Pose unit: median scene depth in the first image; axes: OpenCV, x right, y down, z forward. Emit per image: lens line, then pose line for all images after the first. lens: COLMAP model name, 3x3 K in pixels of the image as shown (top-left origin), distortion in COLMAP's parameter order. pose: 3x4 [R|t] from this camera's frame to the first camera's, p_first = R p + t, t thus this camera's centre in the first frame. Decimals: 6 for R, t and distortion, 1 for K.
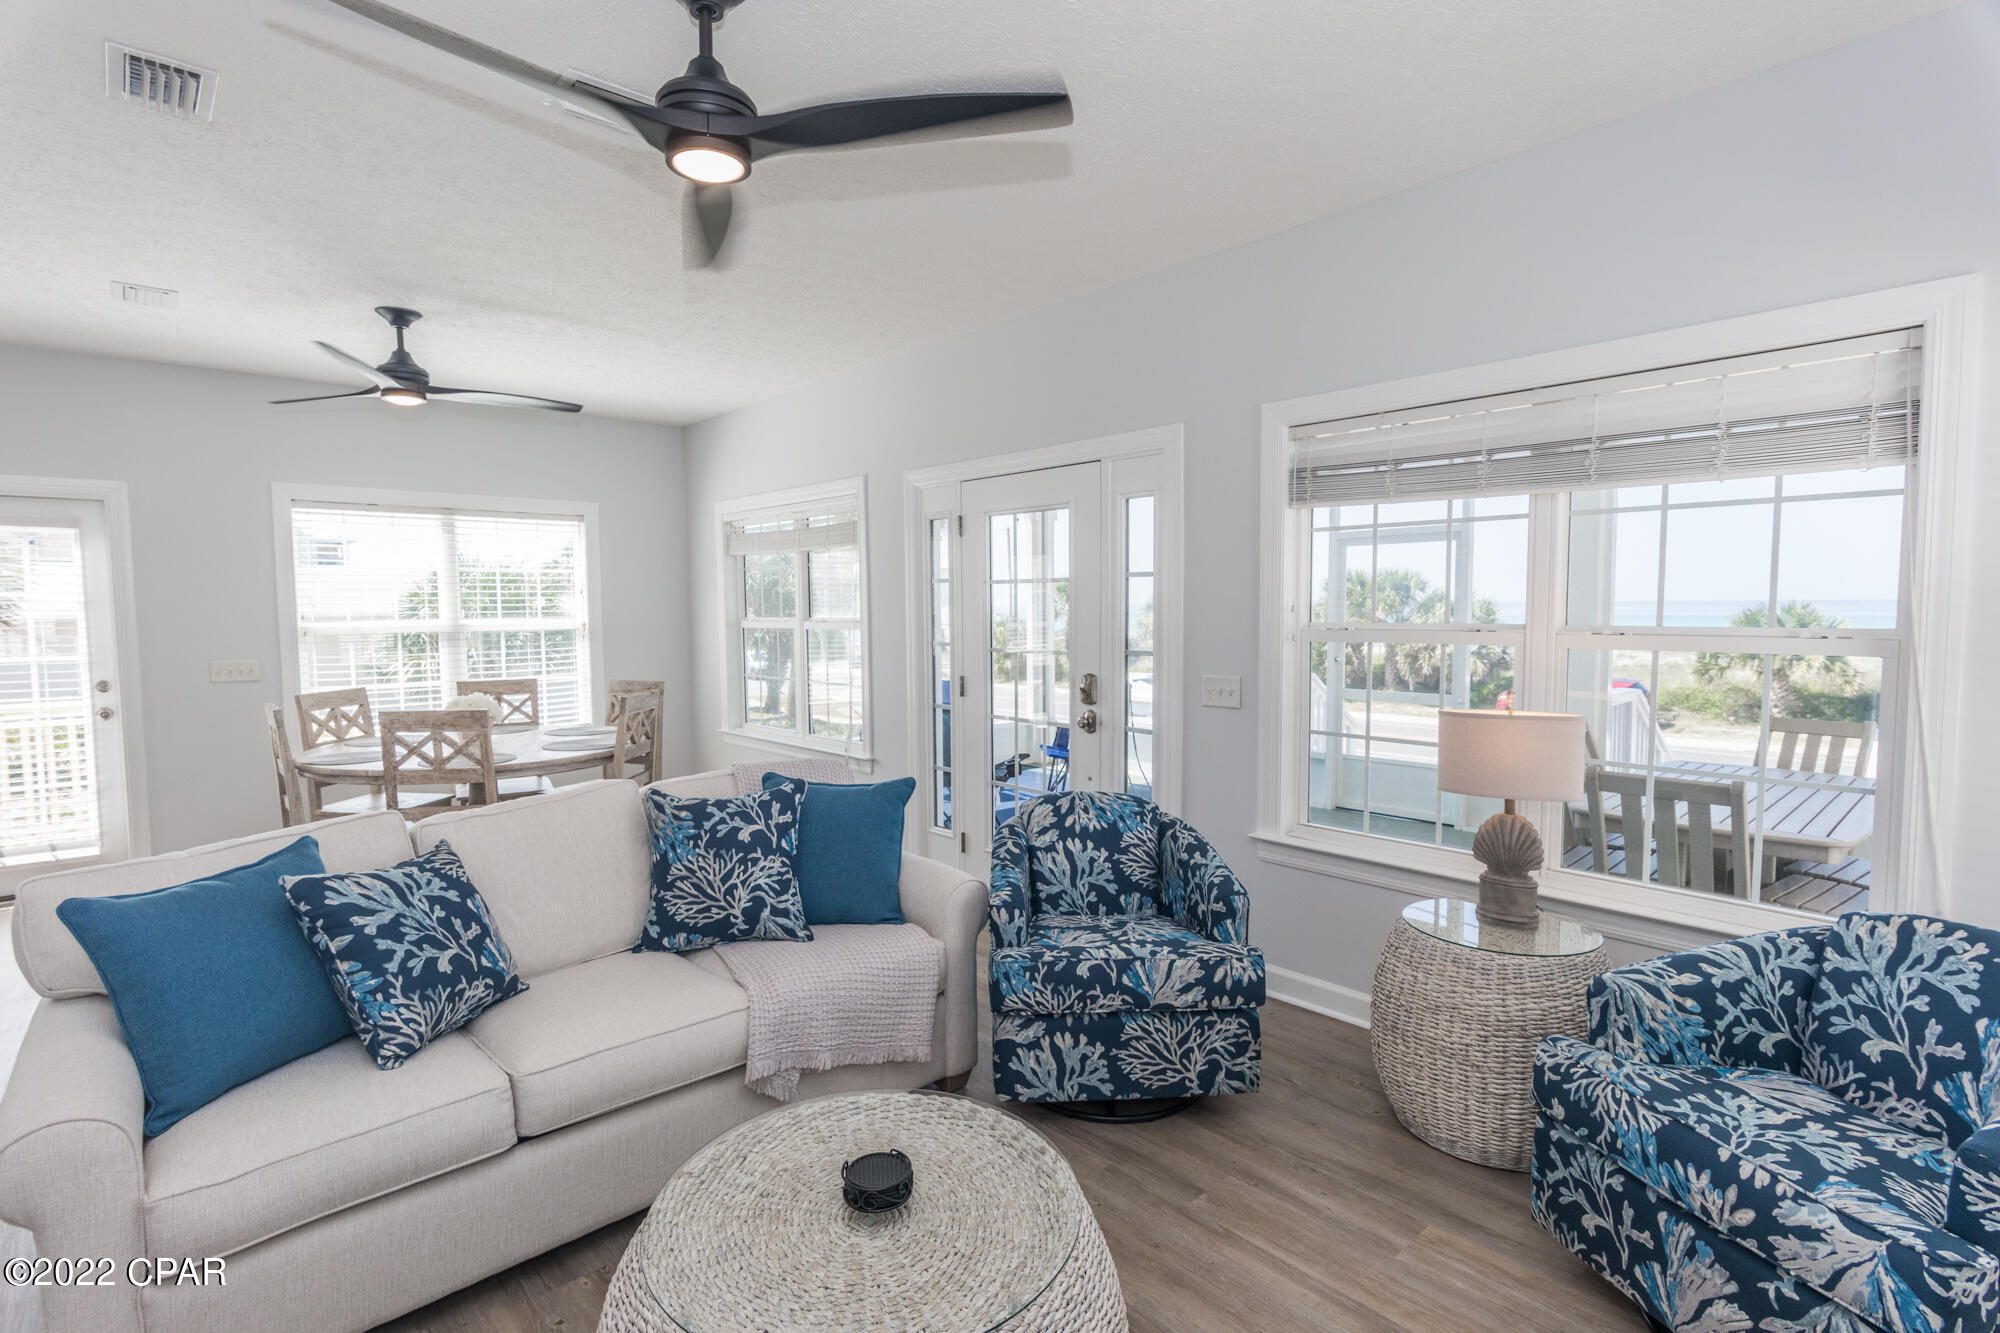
lens RADIAL K [[959.8, 0, 993.1], [0, 959.8, 667.5], [0, 0, 1]] dist [0.003507, -0.001047]
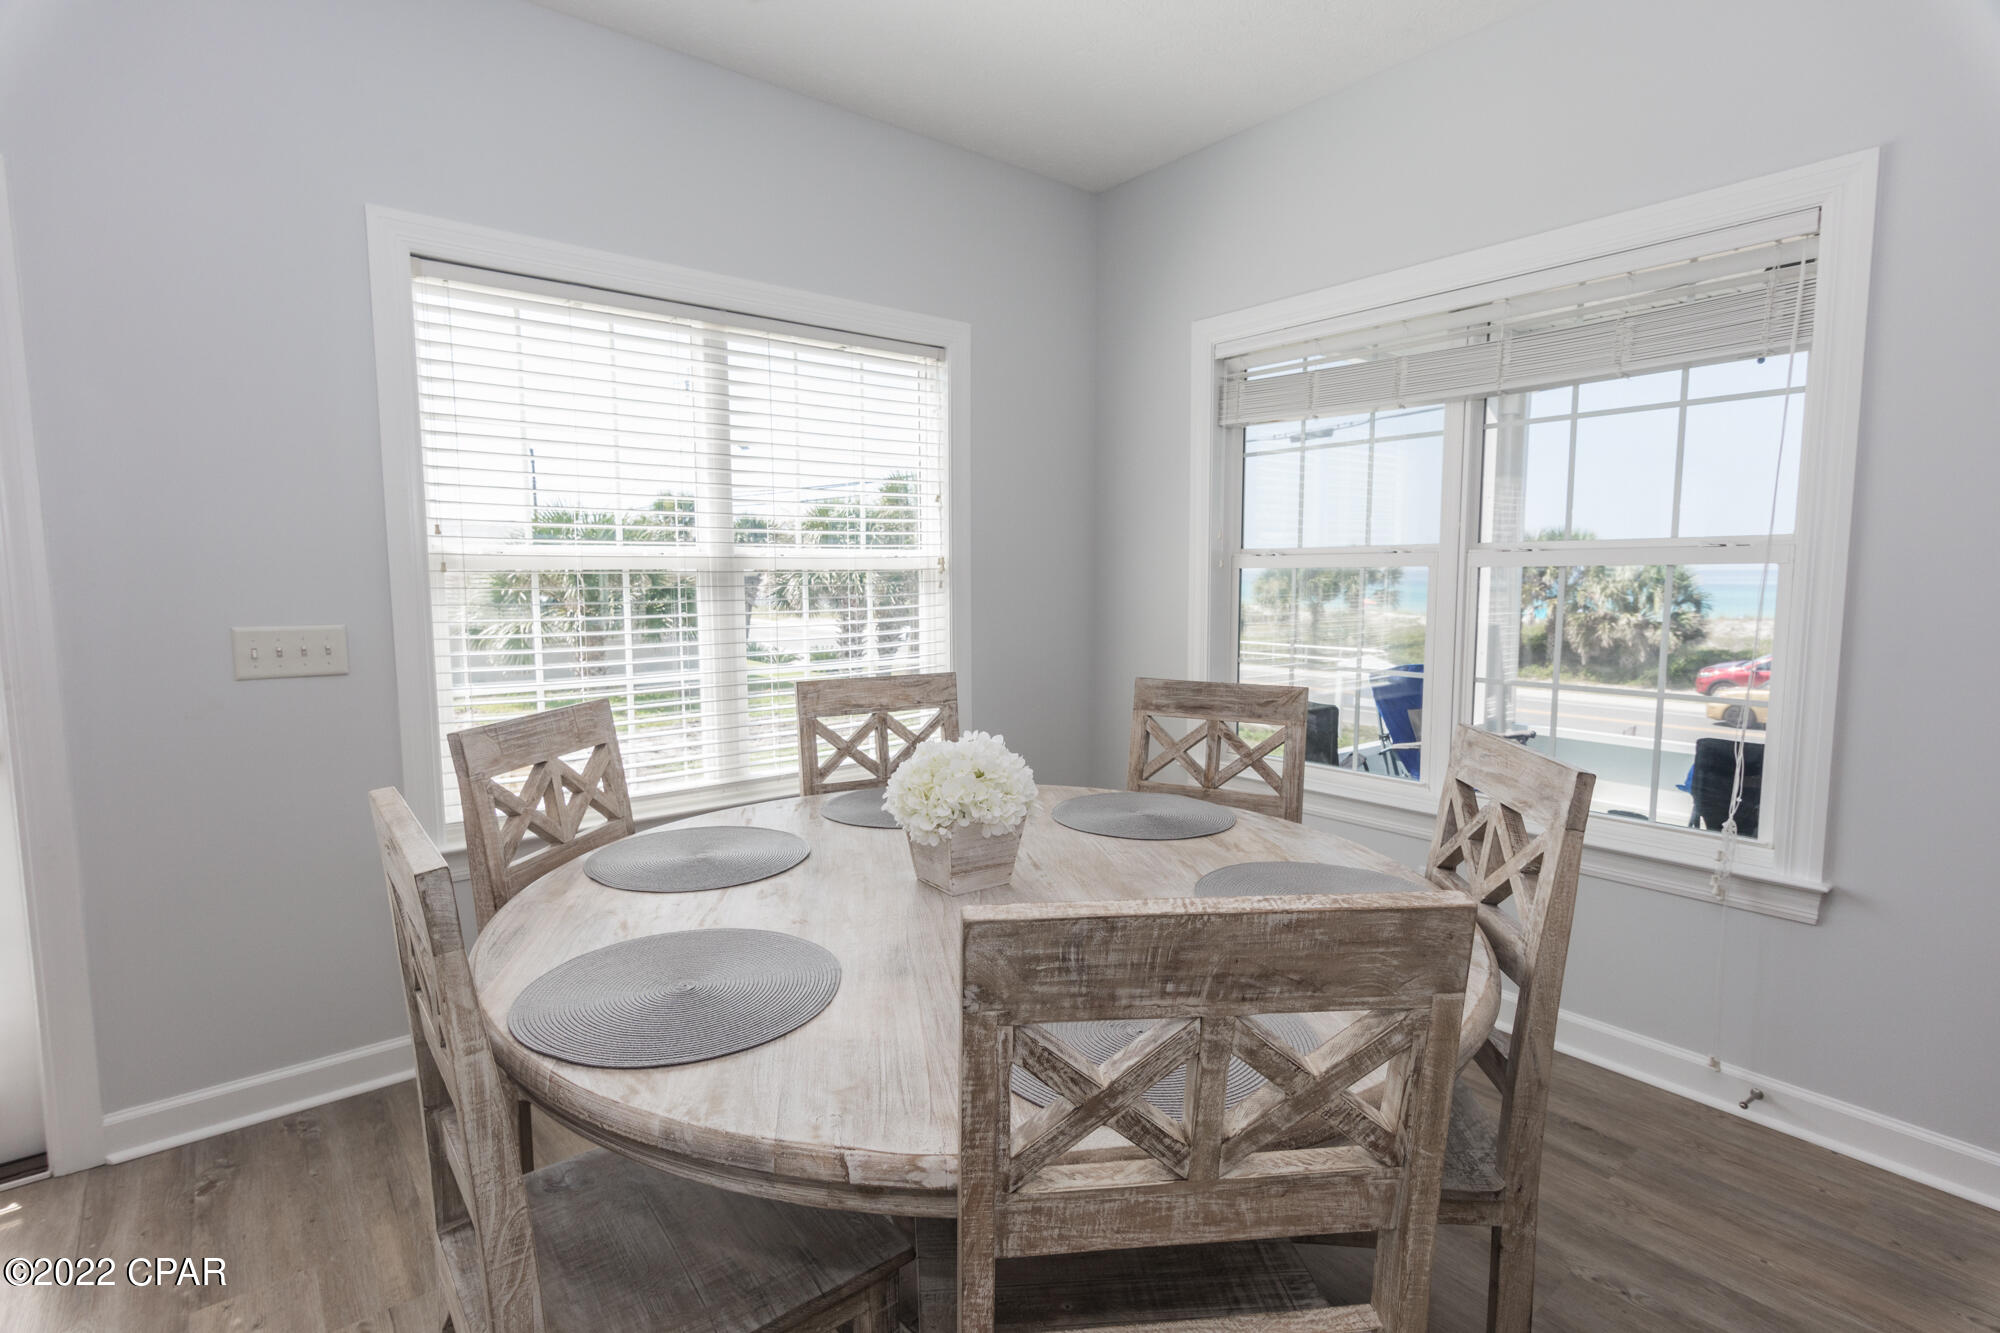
lens RADIAL K [[959.8, 0, 991.9], [0, 959.8, 667.7], [0, 0, 1]] dist [0.003507, -0.001047]
pose [[0.998209, 0.010875, -0.058832, -0.843650], [-0.008746, 0.999302, 0.036313, -0.013648], [0.059186, -0.035734, 0.997607, 1.103869]]
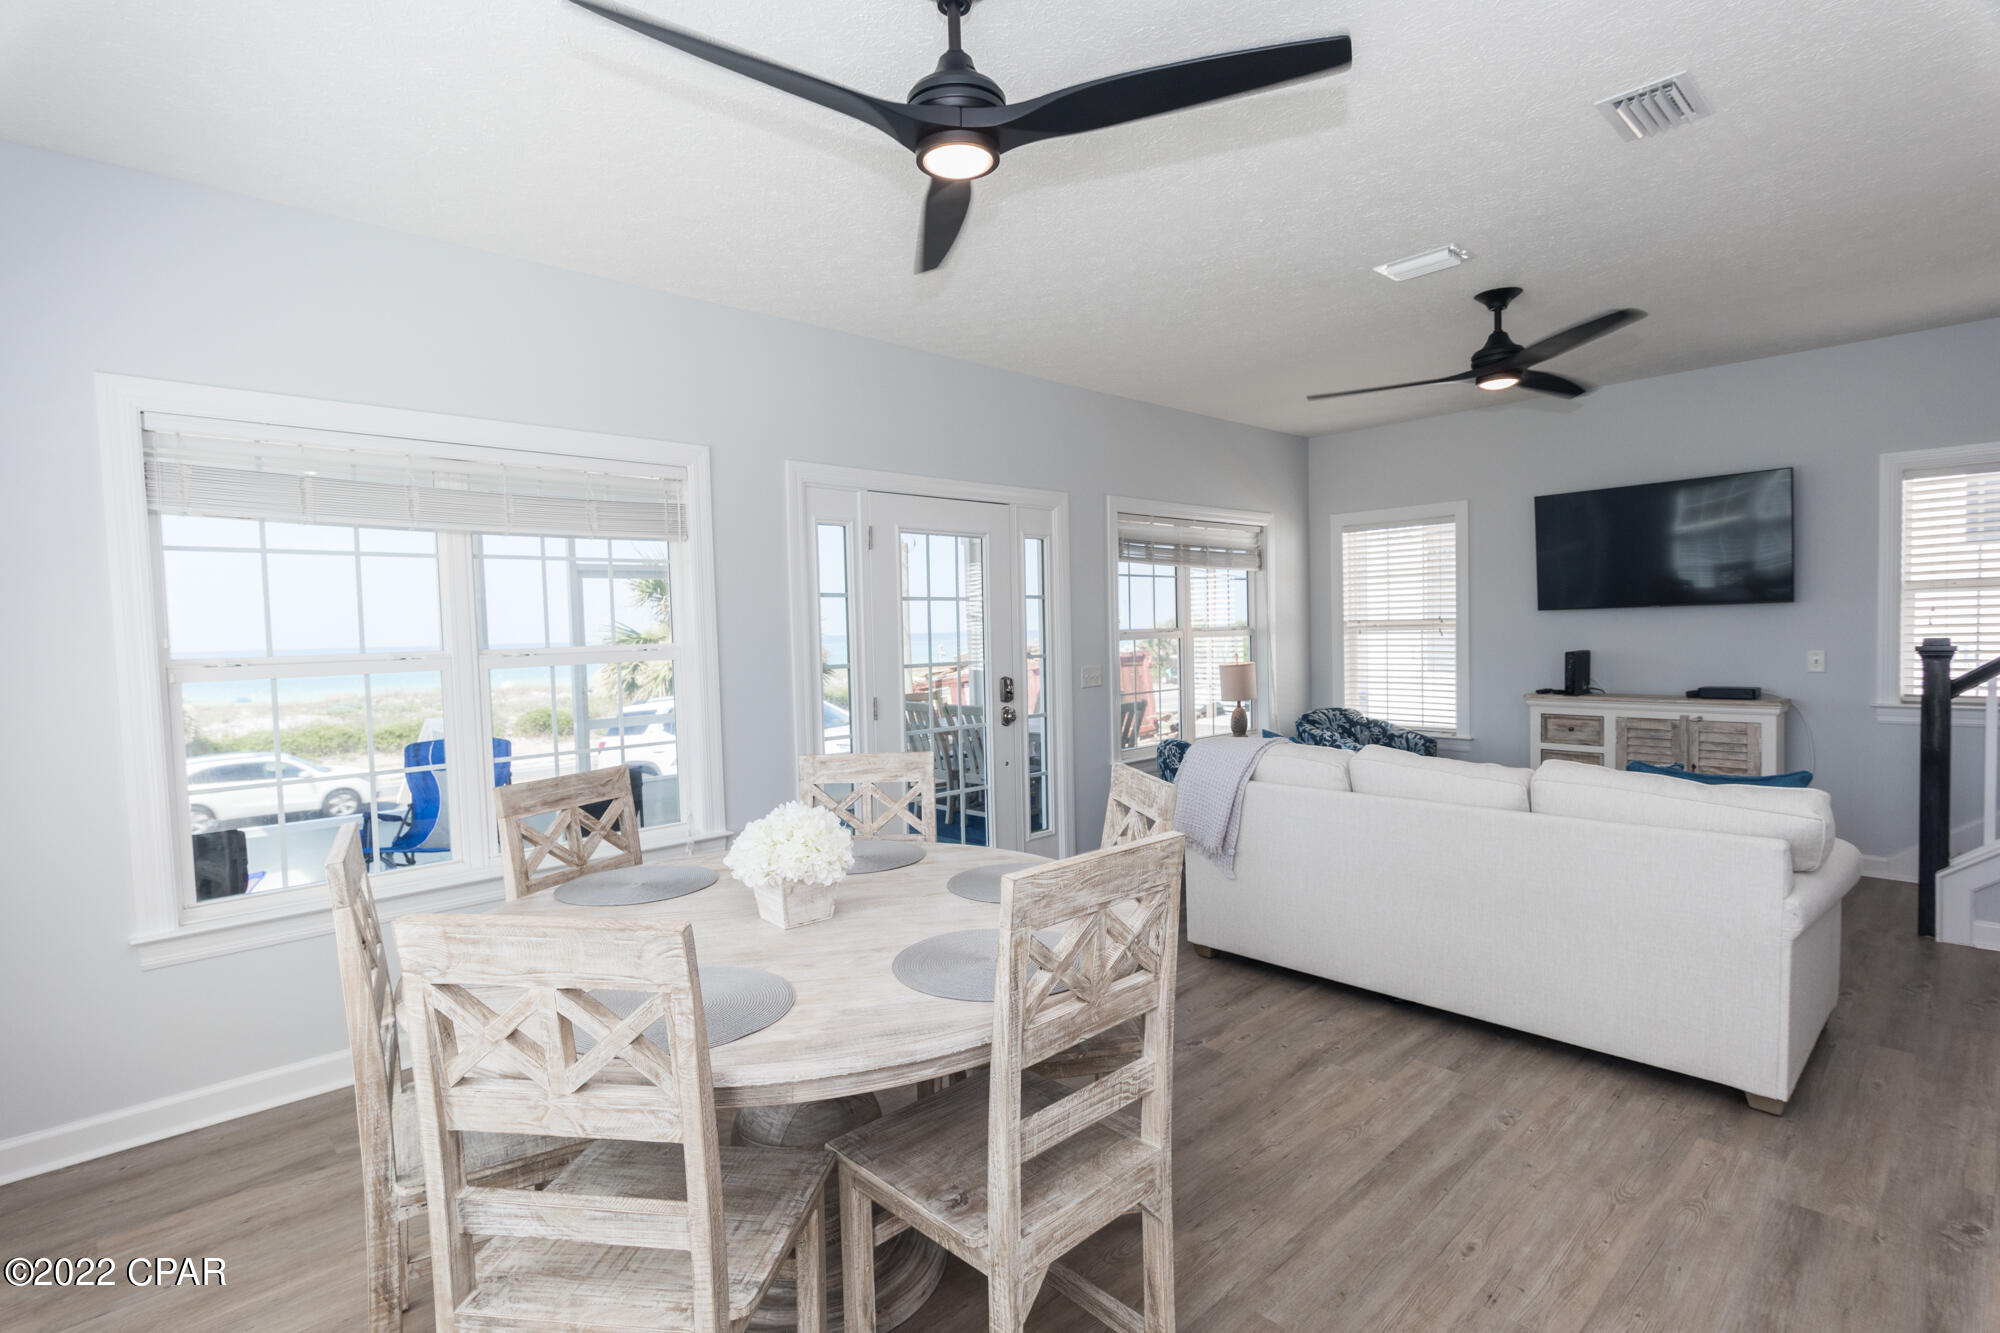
lens RADIAL K [[959.8, 0, 991.0], [0, 959.8, 673.2], [0, 0, 1]] dist [0.003507, -0.001047]
pose [[-0.016434, -0.038868, 0.999109, -1.615185], [0.091421, 0.995000, 0.040212, -0.070749], [-0.995677, 0.092000, -0.012798, 1.500137]]
